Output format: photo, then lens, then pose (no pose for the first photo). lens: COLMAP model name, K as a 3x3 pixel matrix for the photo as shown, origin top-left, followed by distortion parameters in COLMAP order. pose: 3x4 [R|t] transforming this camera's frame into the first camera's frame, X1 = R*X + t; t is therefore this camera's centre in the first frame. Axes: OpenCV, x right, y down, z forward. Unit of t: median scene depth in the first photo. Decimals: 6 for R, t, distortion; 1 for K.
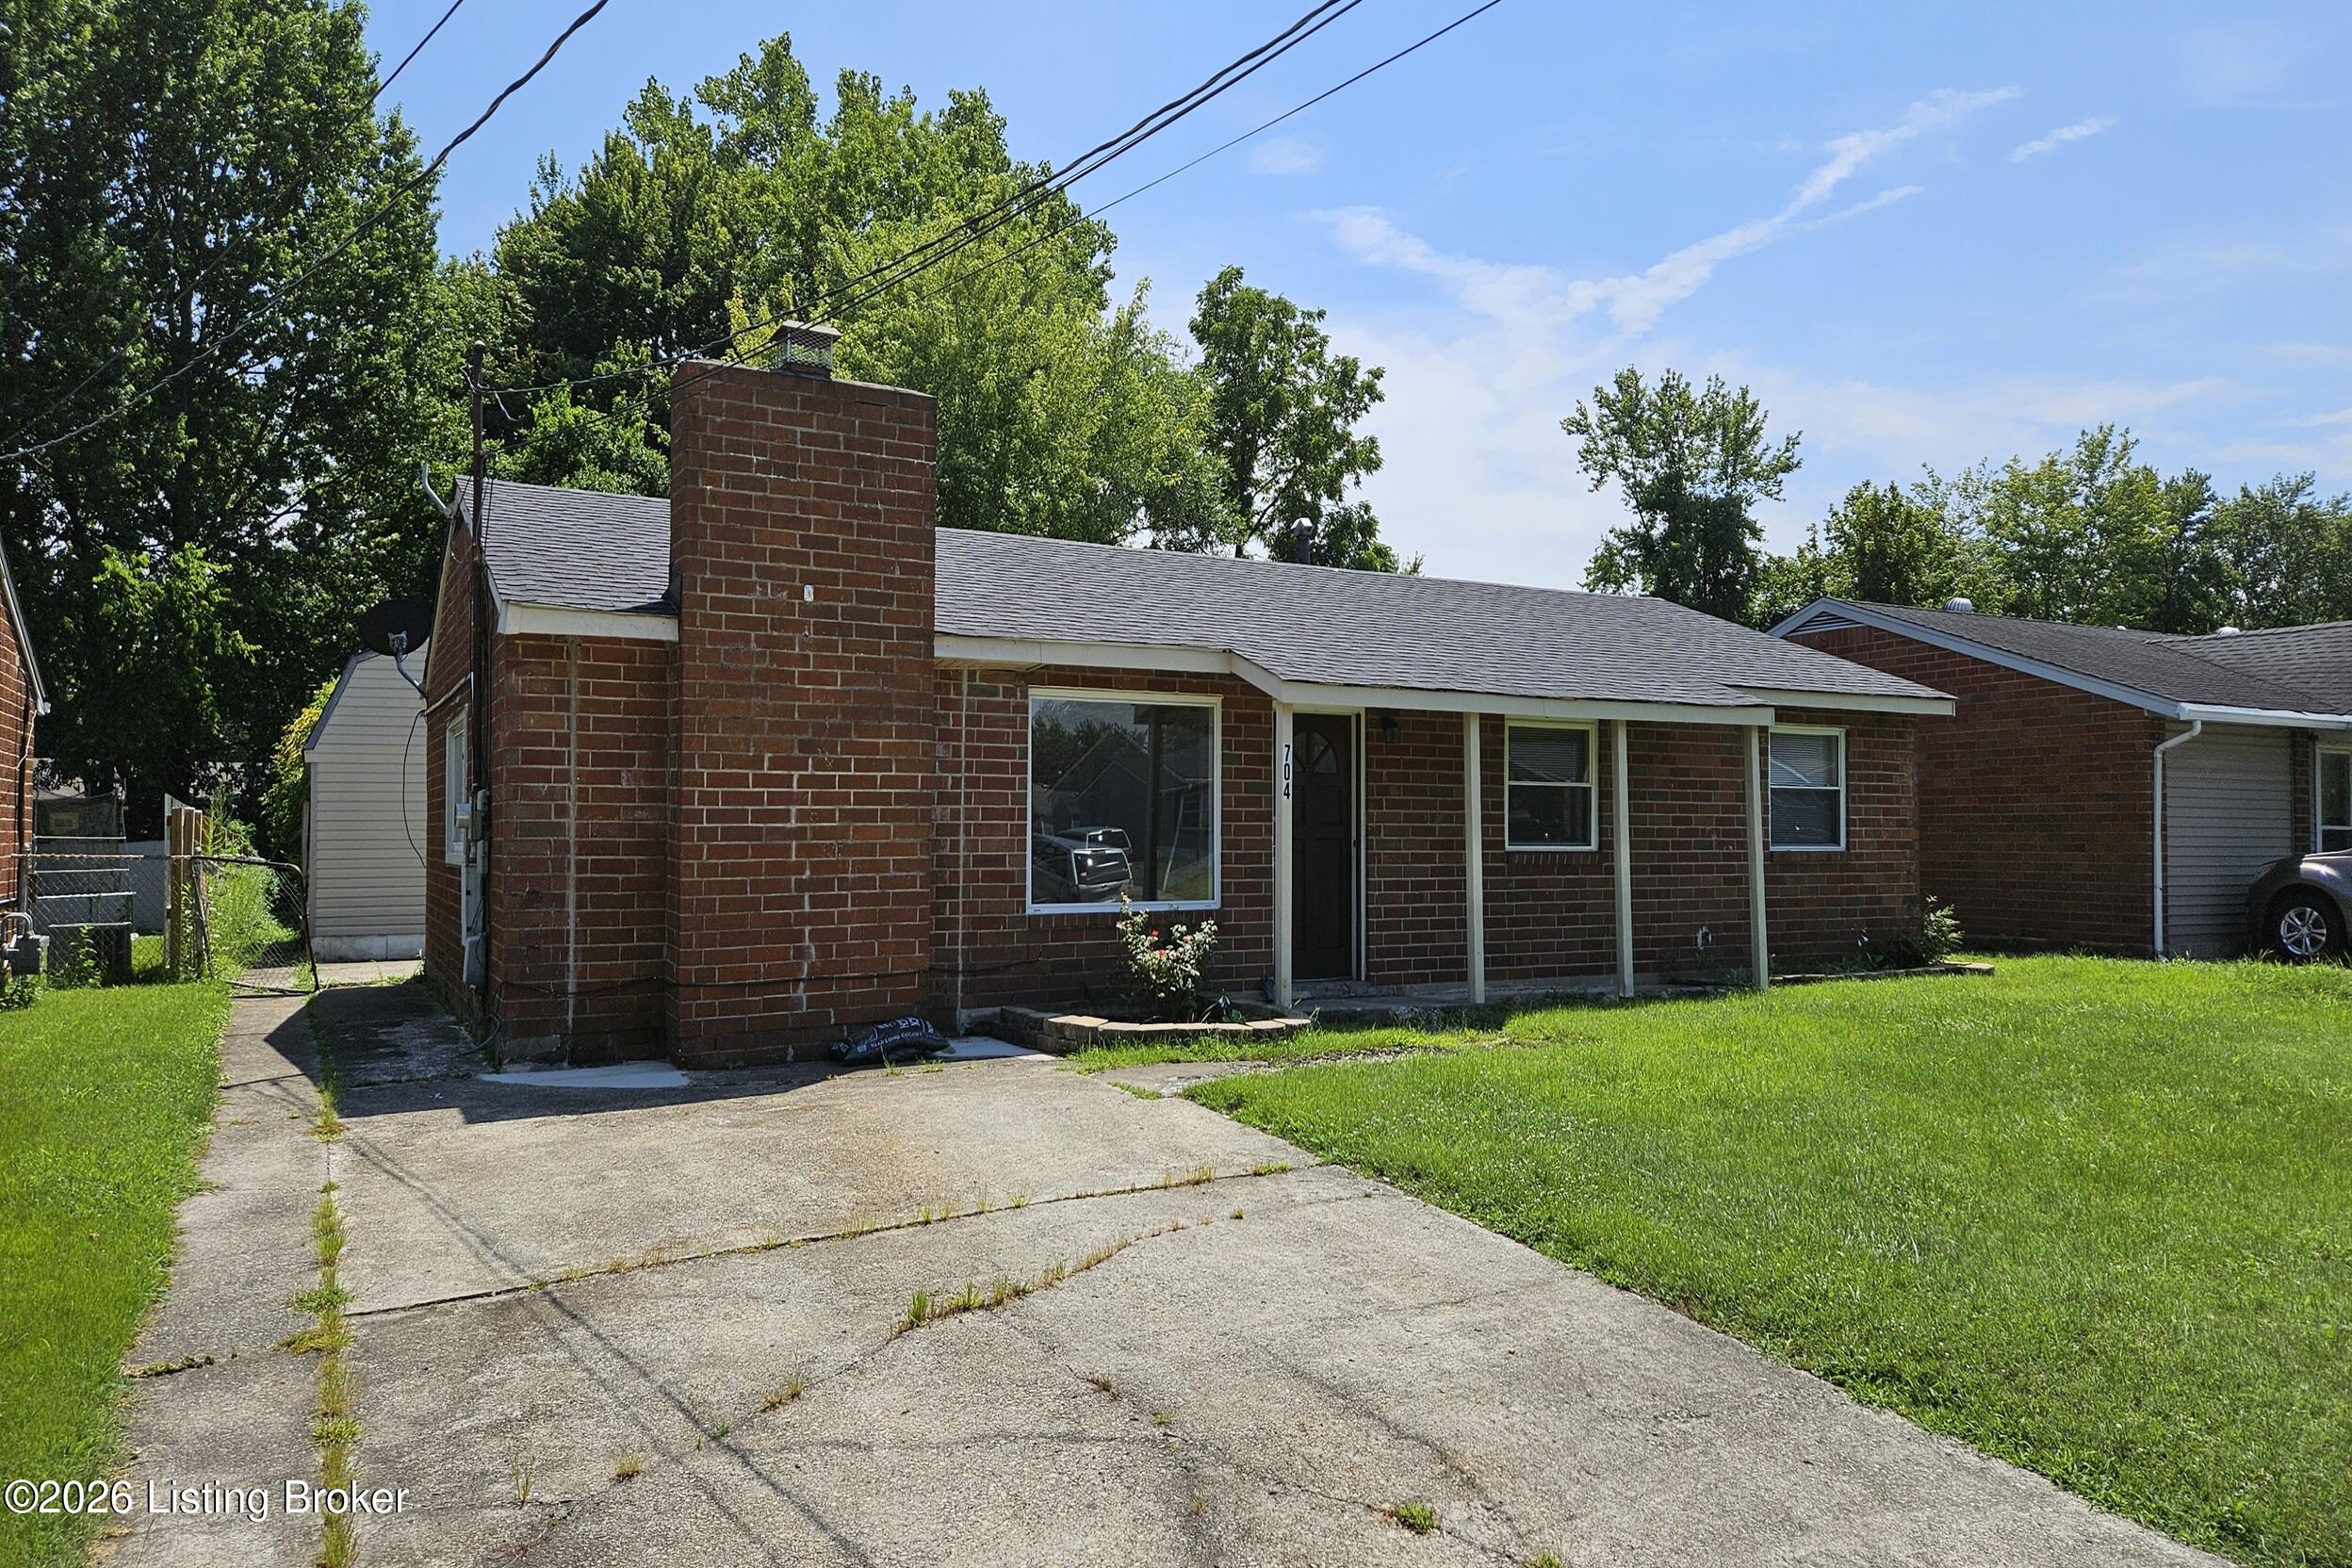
lens RADIAL K [[1637.5, 0, 1176.6], [0, 1637.5, 789.2], [0, 0, 1]] dist [0.028799, -0.038154]
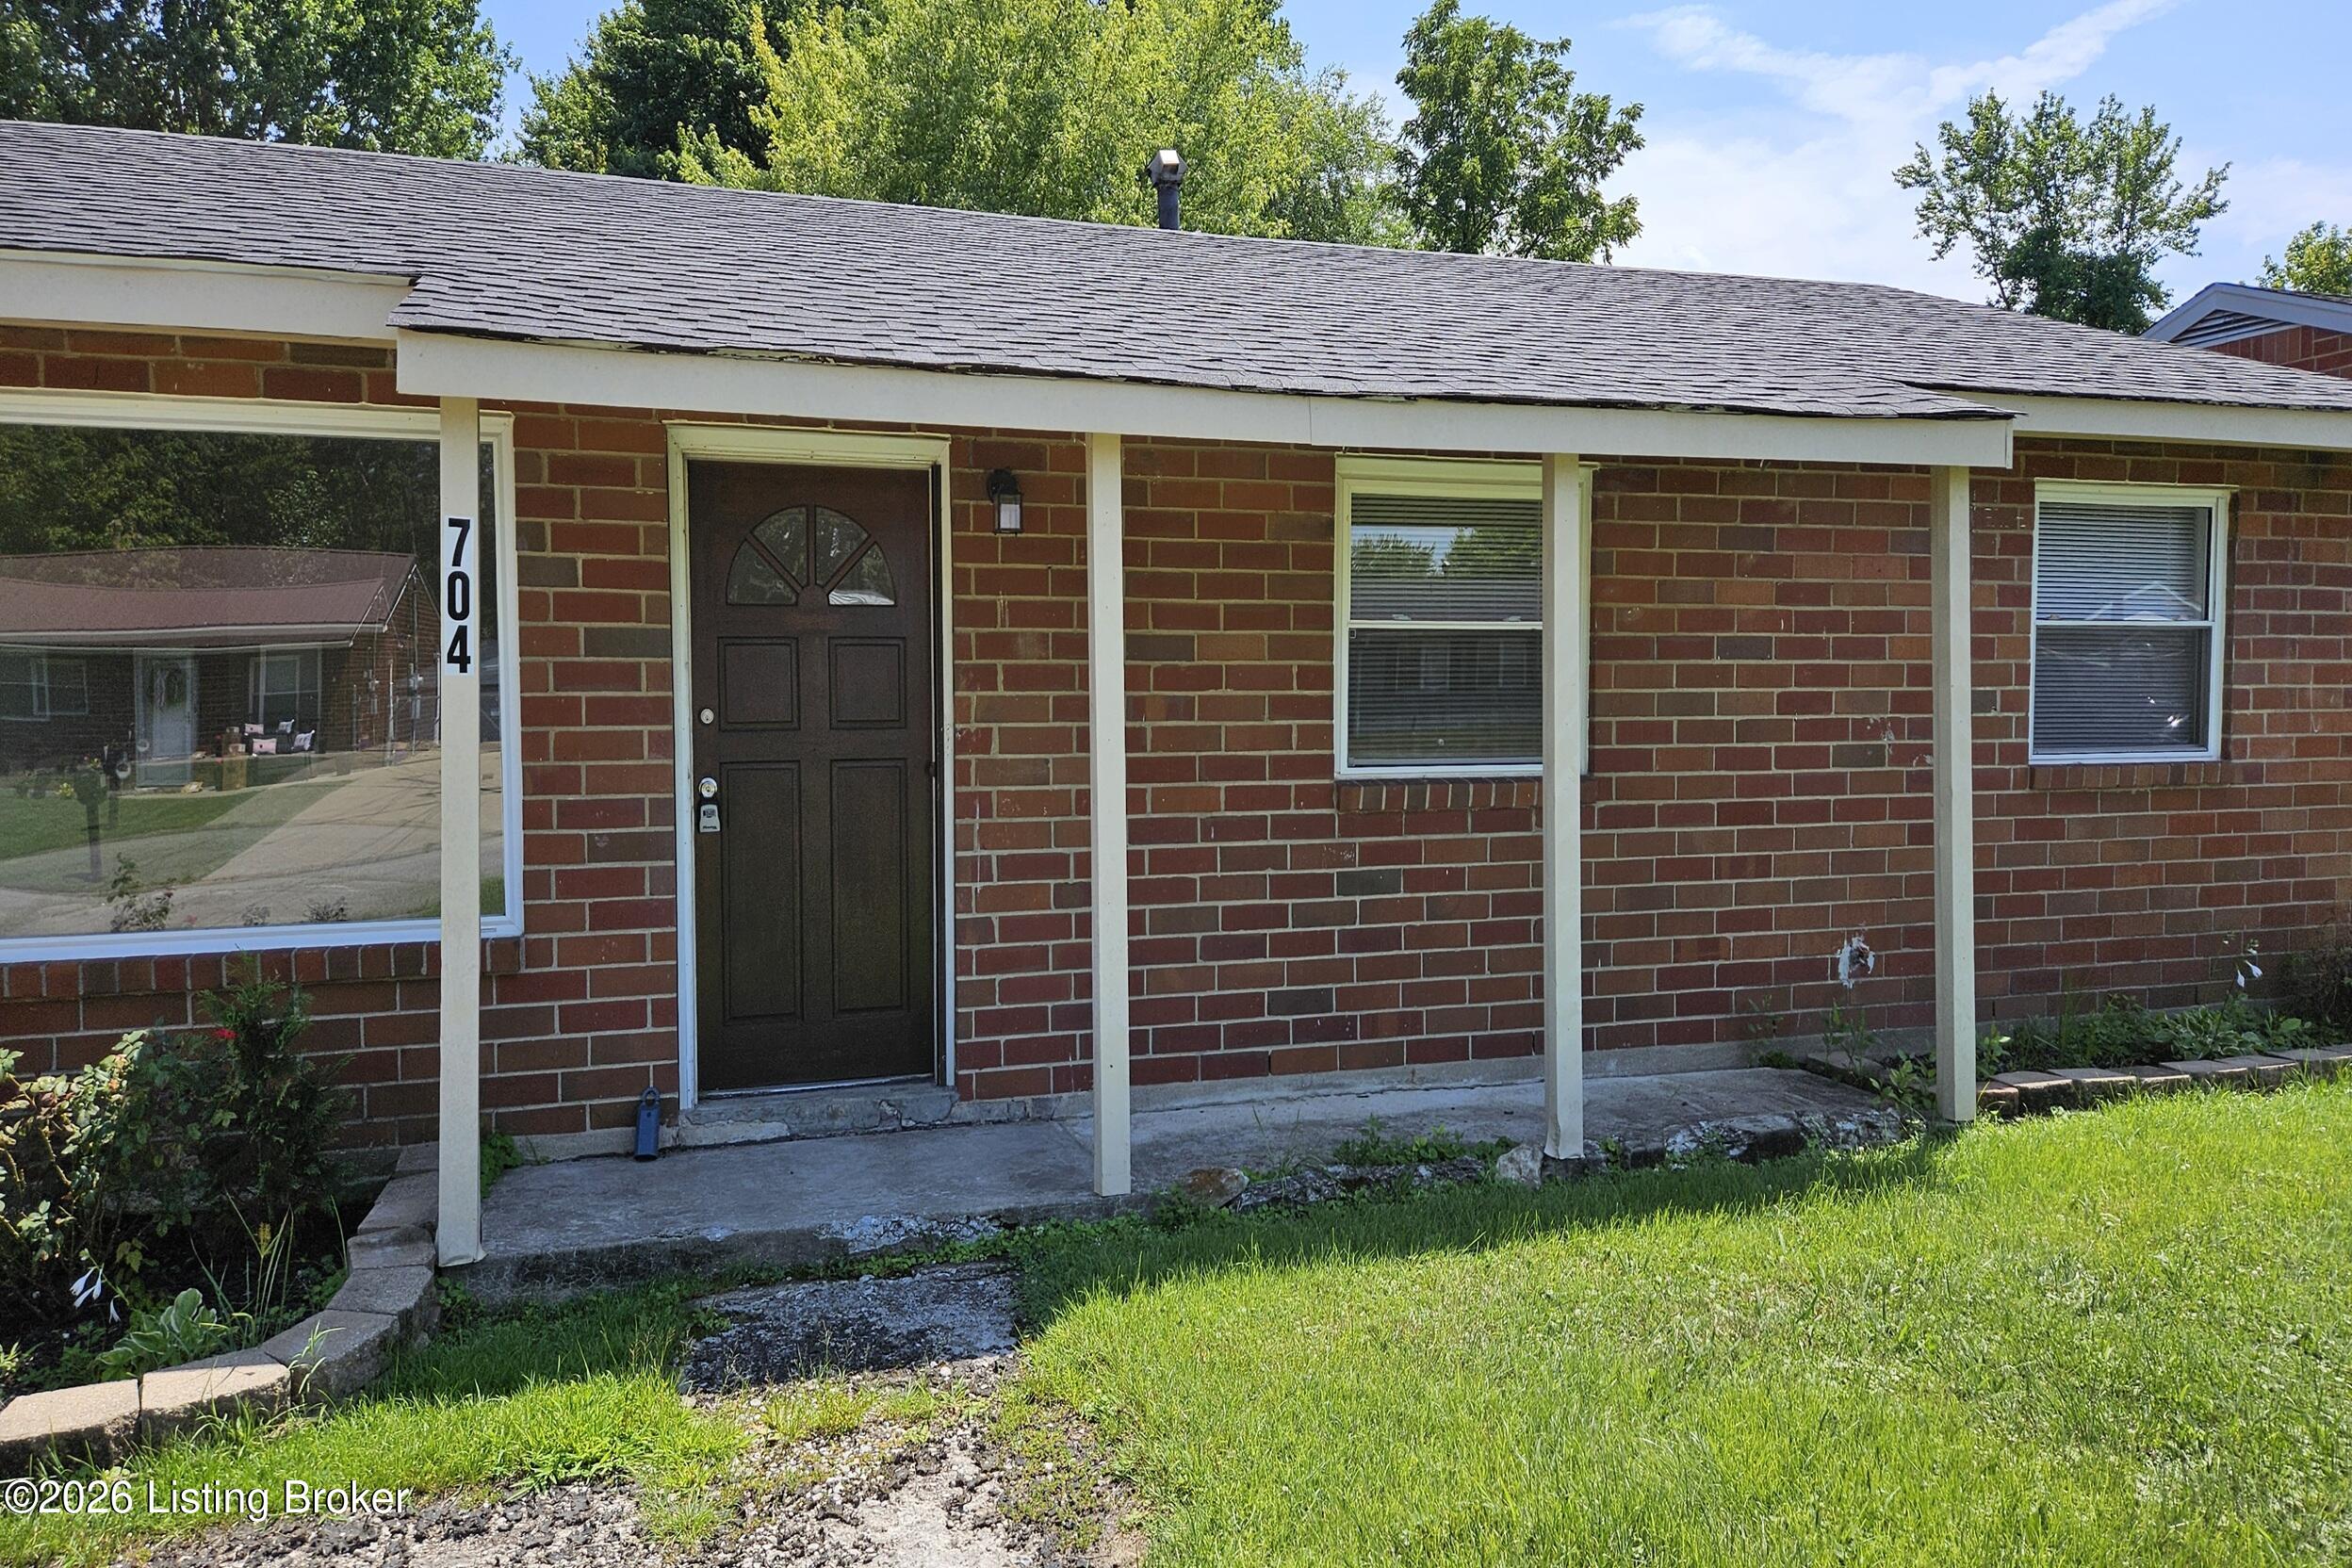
lens RADIAL K [[1637.5, 0, 1162.2], [0, 1637.5, 785.2], [0, 0, 1]] dist [0.028799, -0.038154]
pose [[0.977685, 0.001776, -0.210069, 0.231284], [0.015719, 0.996543, 0.081582, 0.002448], [0.209488, -0.083063, 0.974277, 0.527019]]
